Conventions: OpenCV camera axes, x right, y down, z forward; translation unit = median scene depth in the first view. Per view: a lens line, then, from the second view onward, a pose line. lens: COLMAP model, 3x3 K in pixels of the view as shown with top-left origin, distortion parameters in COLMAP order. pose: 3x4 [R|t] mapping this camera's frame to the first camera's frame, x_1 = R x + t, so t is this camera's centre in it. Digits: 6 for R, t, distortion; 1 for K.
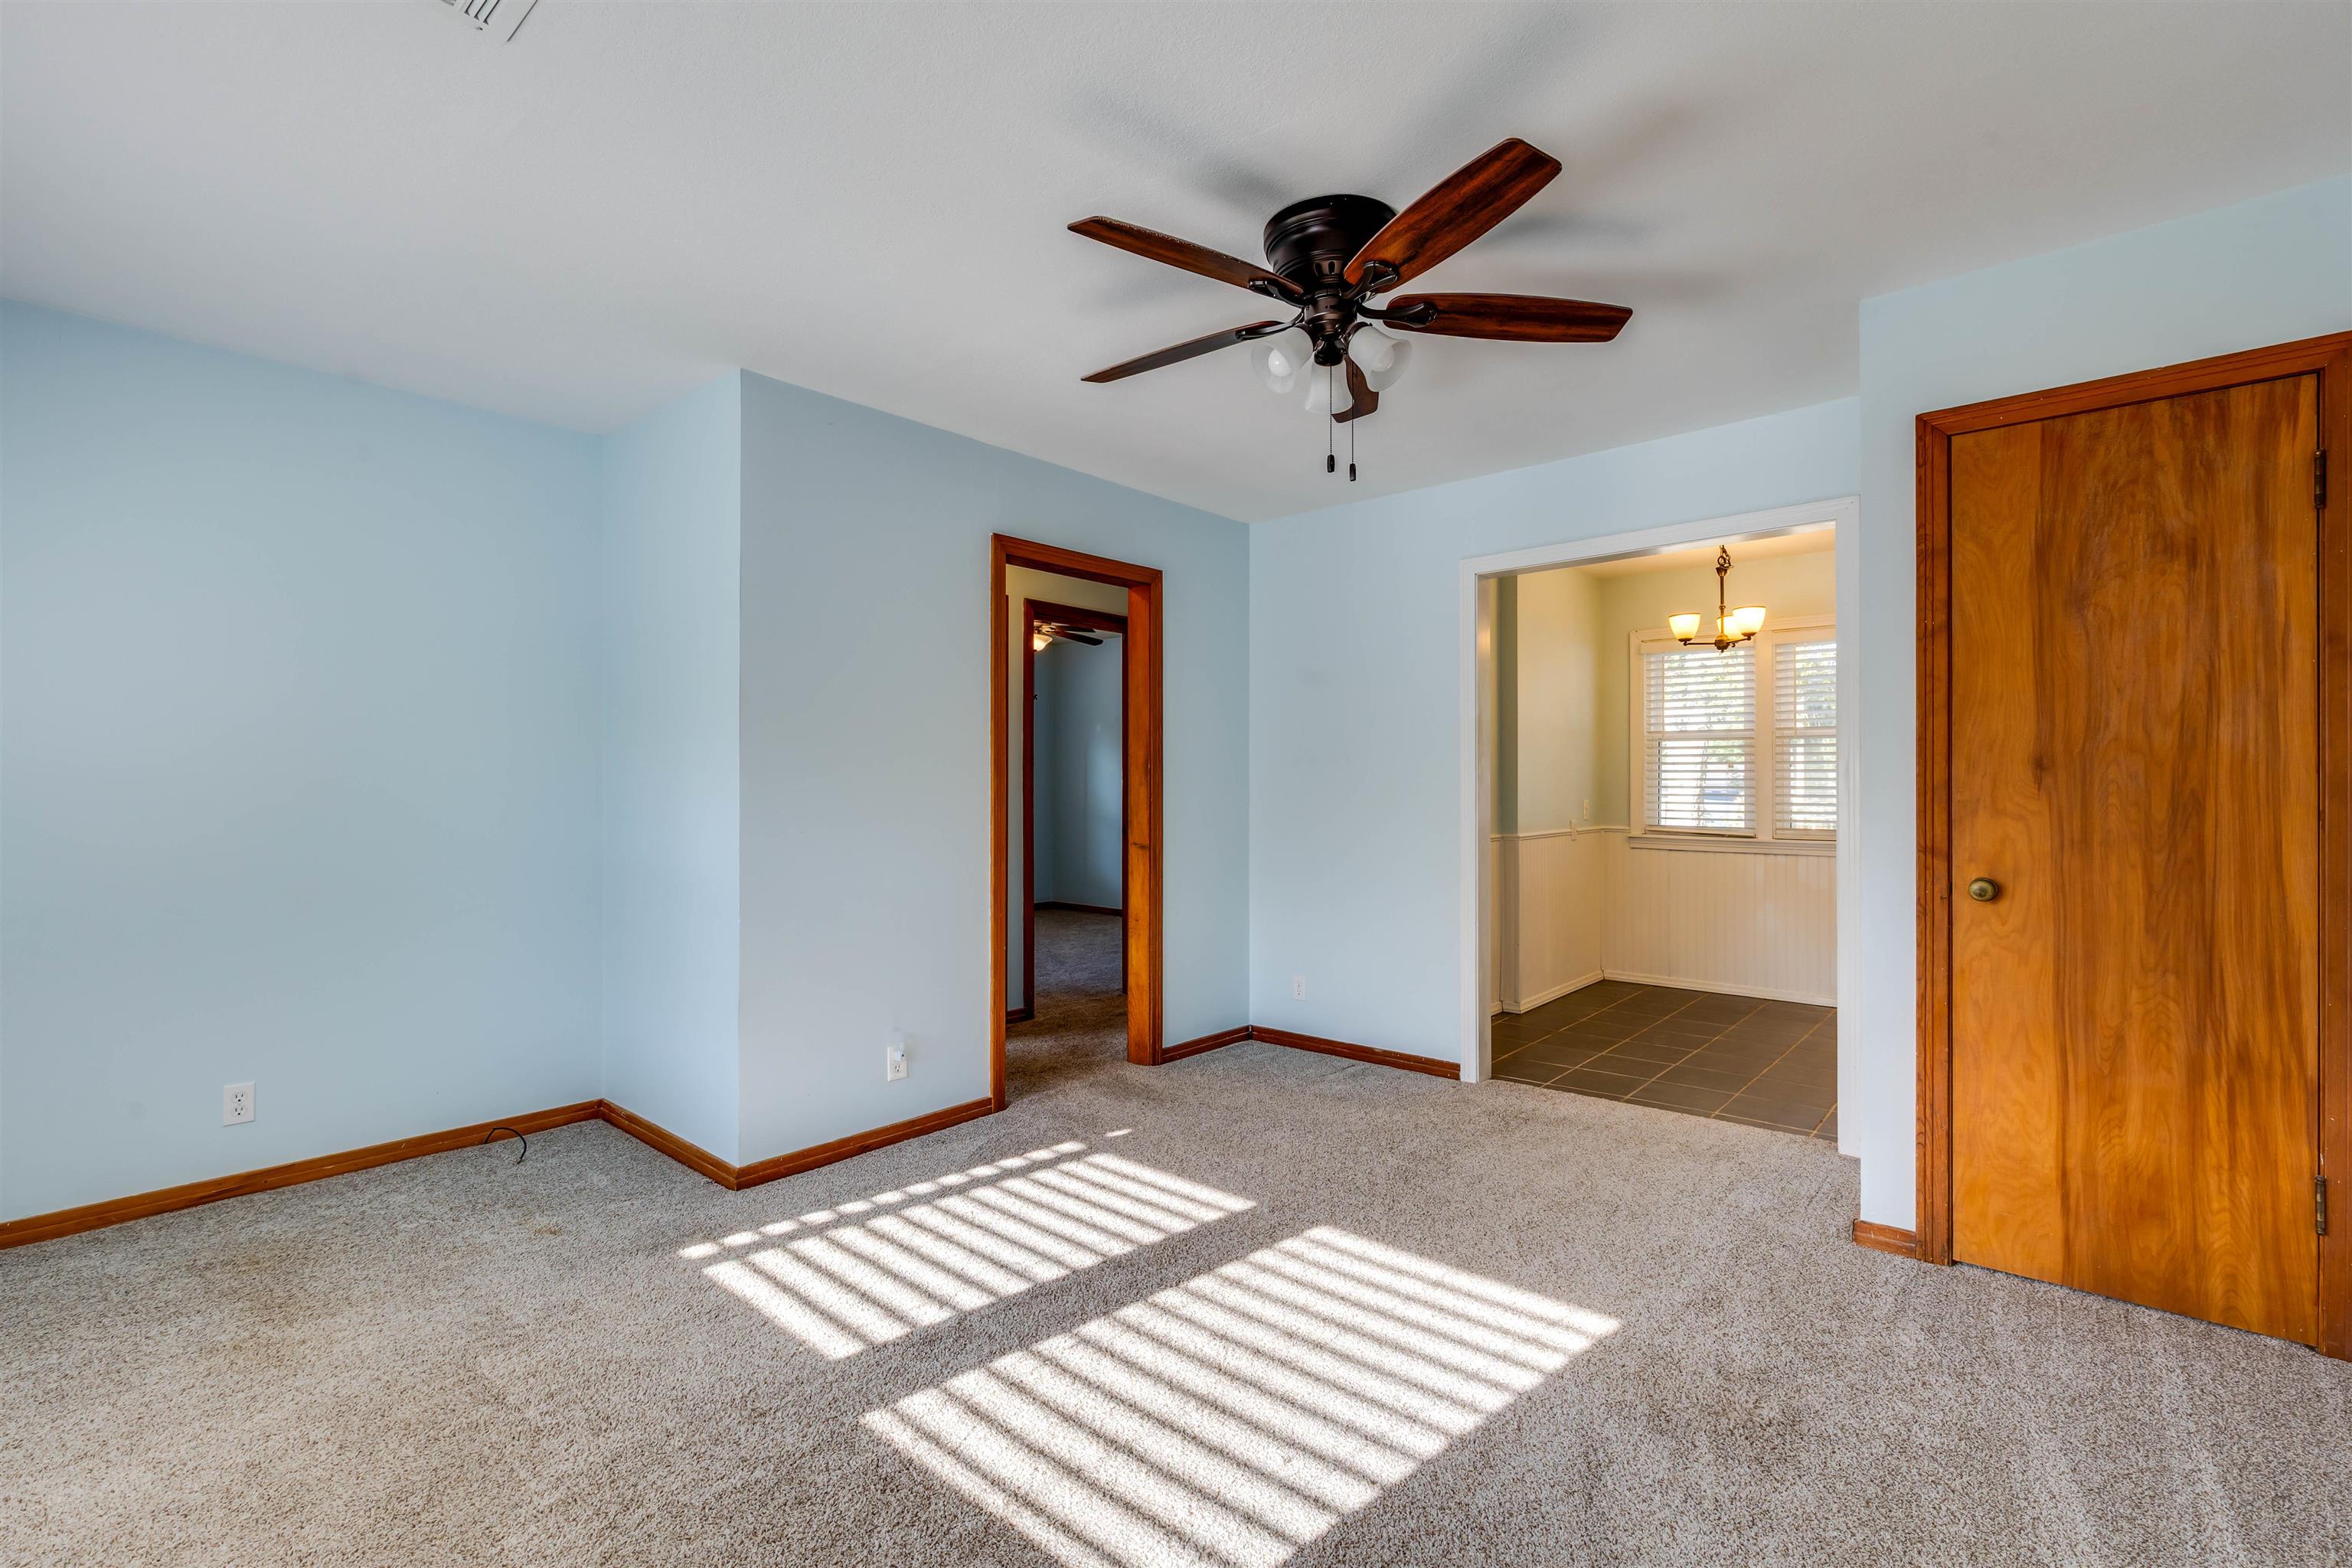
lens RADIAL K [[1055.7, 0, 1178.4], [0, 1055.7, 796.5], [0, 0, 1]] dist [-0.004781, -0.000473]
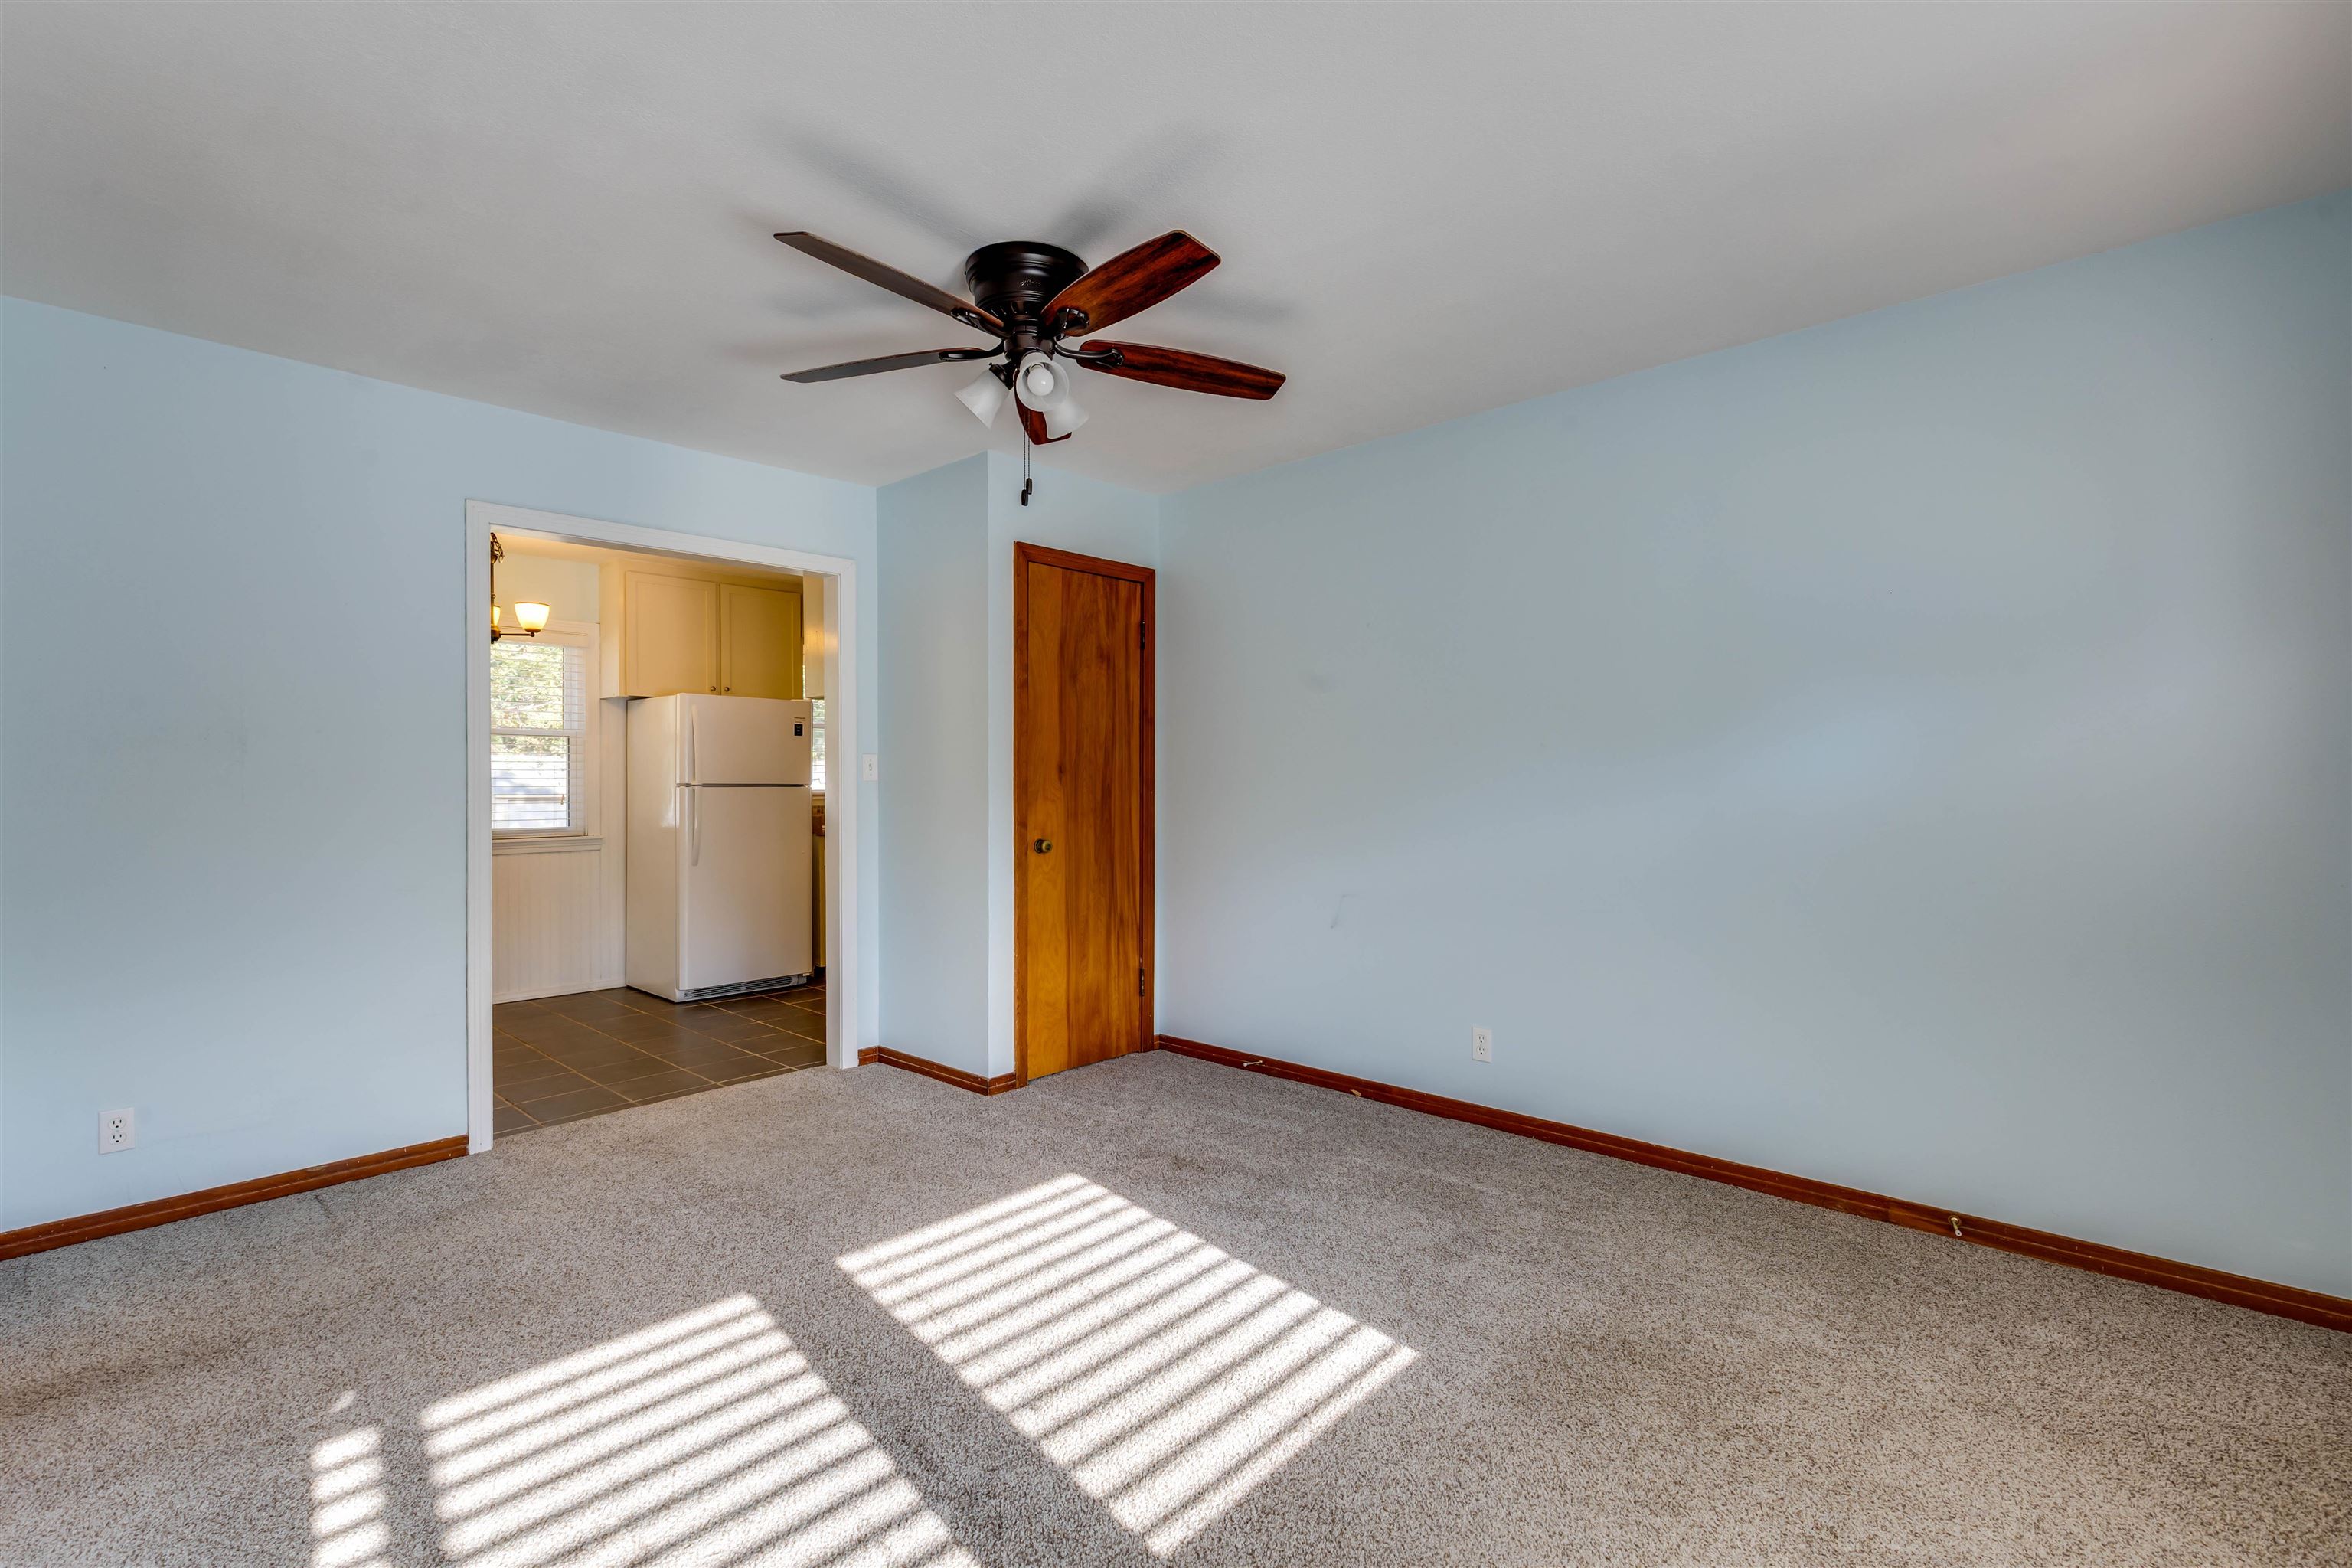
lens RADIAL K [[1055.7, 0, 1178.4], [0, 1055.7, 796.5], [0, 0, 1]] dist [-0.004781, -0.000473]
pose [[0.031762, -0.021877, 0.999256, -0.891294], [0.014367, 0.999667, 0.021429, -0.021090], [-0.999392, 0.013676, 0.032065, 0.760156]]
